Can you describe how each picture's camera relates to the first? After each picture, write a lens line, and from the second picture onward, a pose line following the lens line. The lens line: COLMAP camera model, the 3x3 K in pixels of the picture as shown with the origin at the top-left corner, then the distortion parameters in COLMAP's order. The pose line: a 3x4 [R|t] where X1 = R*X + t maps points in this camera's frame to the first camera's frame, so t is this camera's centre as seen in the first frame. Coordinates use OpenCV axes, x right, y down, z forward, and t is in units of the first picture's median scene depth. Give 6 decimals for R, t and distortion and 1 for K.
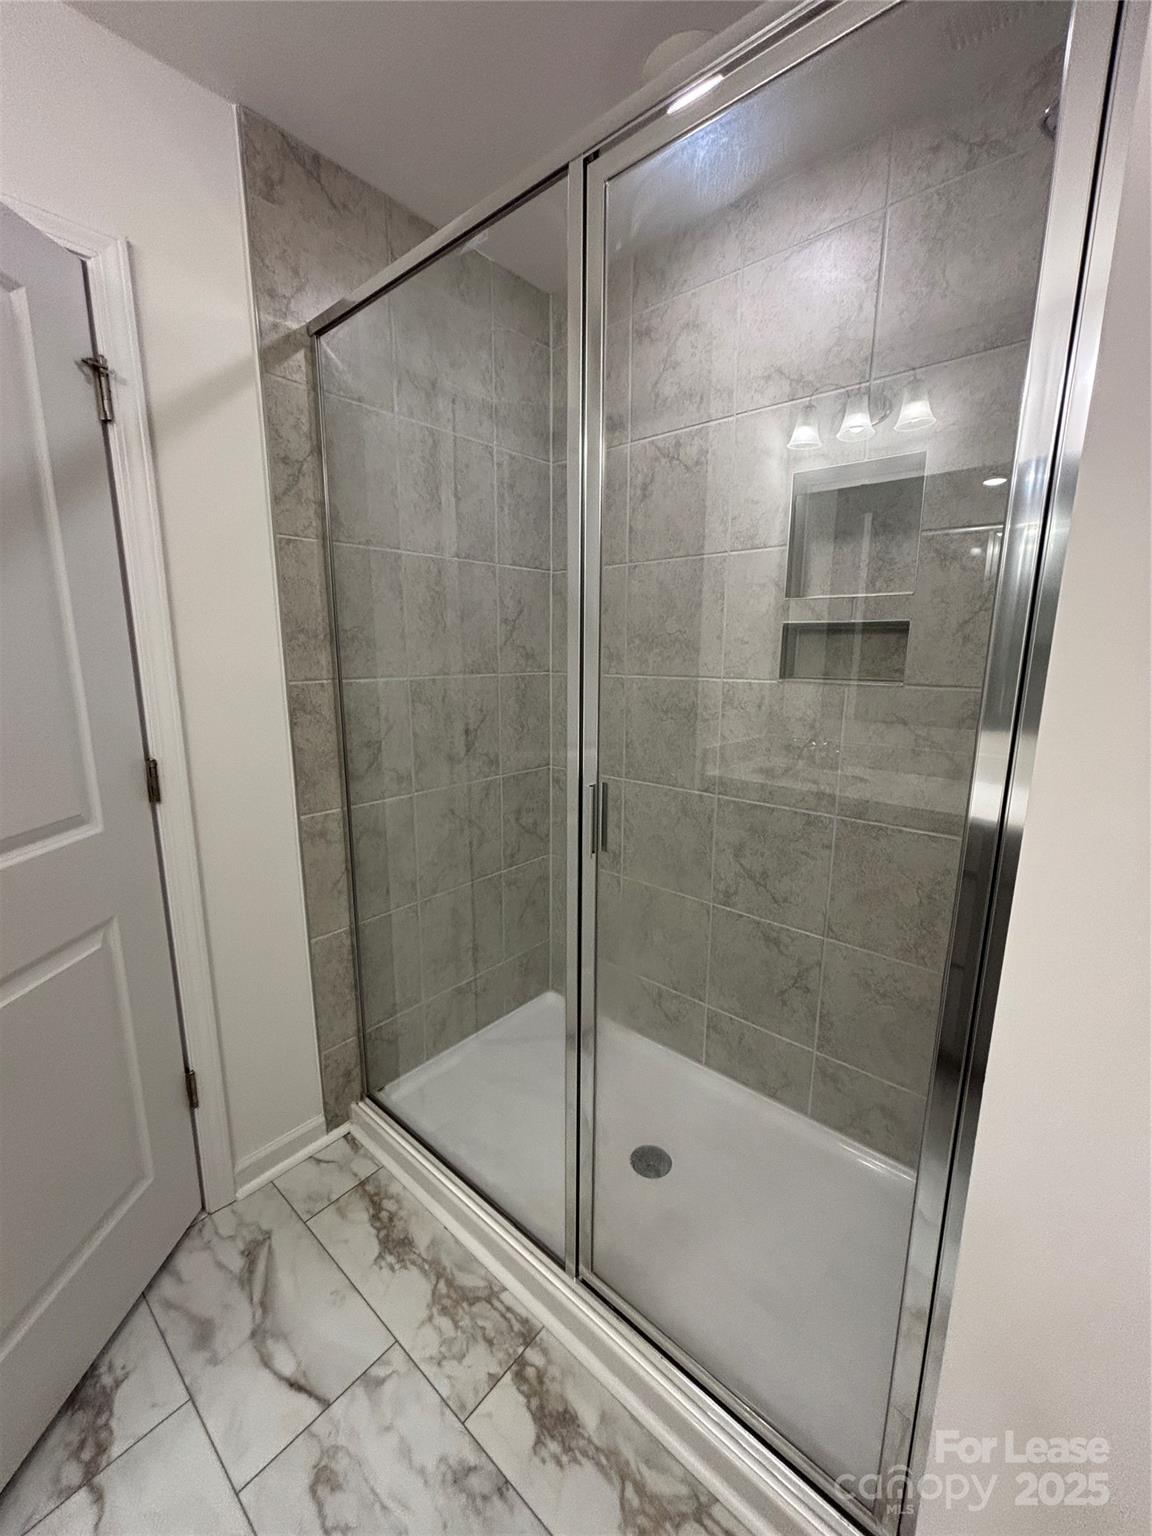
lens RADIAL K [[617.1, 0, 578.8], [0, 617.1, 768.4], [0, 0, 1]] dist [-0.000471, 0.000028]
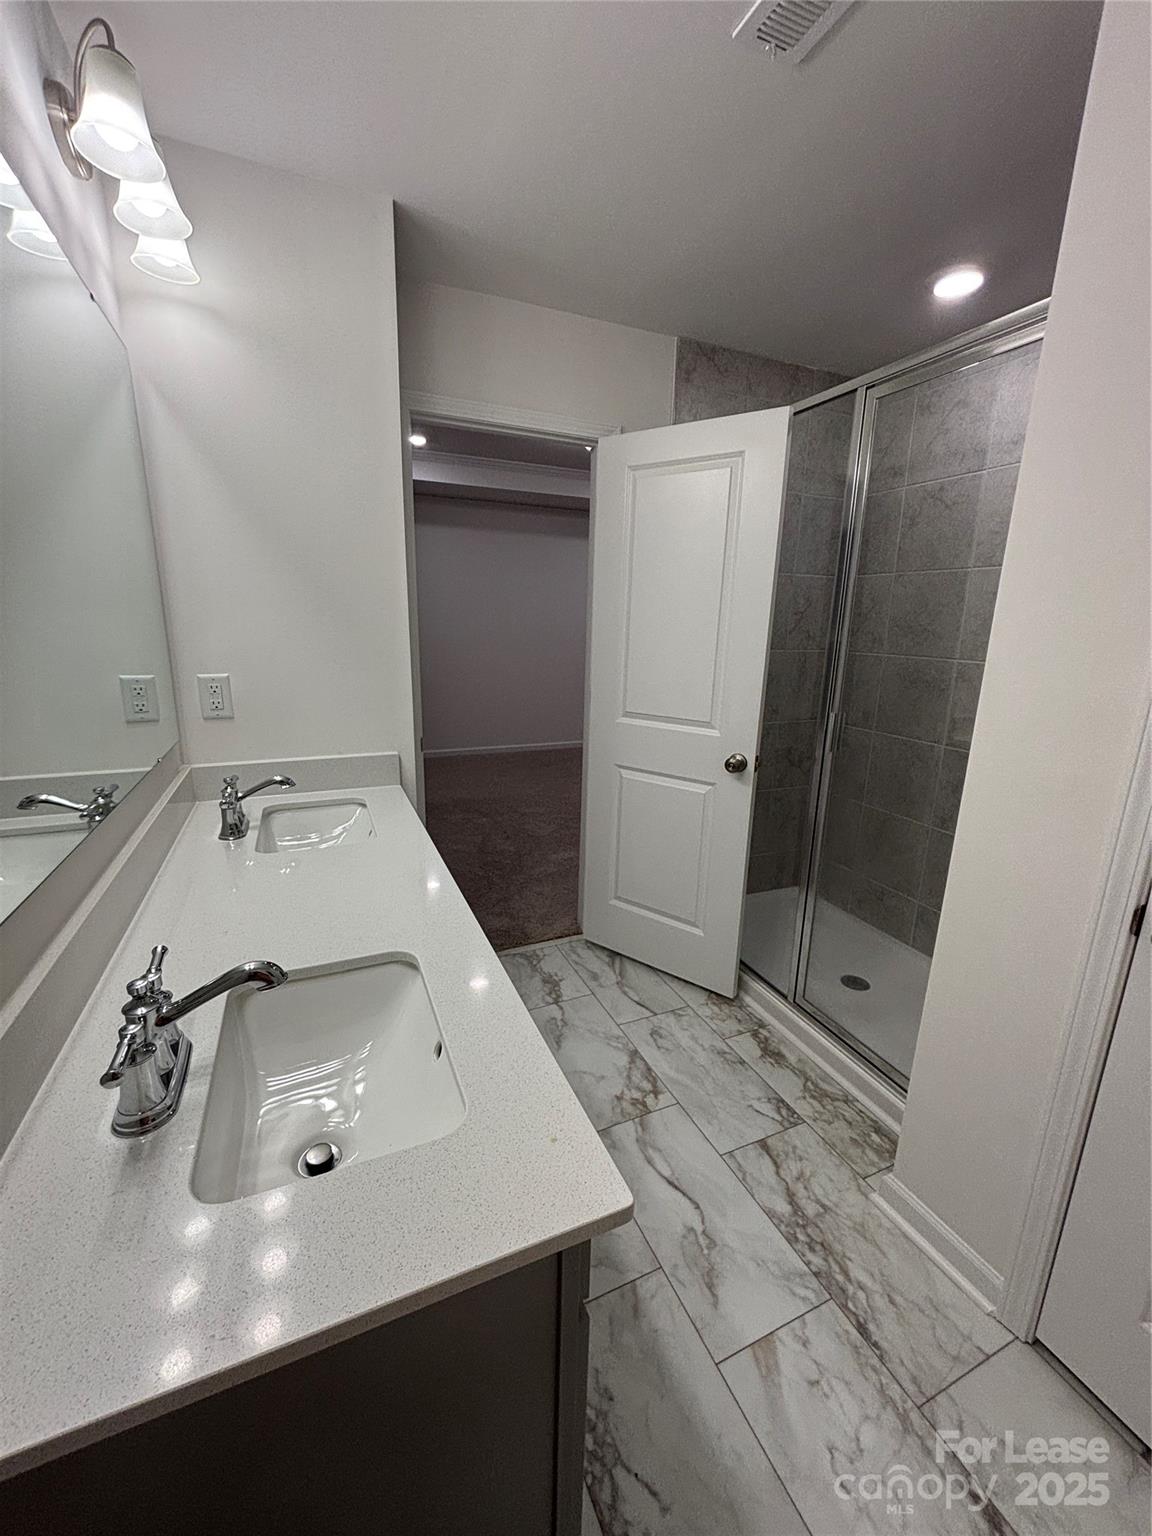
lens RADIAL K [[617.1, 0, 578.8], [0, 617.1, 768.4], [0, 0, 1]] dist [-0.000471, 0.000028]
pose [[0.903430, 0.114851, -0.413065, 0.089881], [-0.098431, 0.993279, 0.060896, 0.125165], [0.417283, -0.014357, 0.908663, -0.801028]]
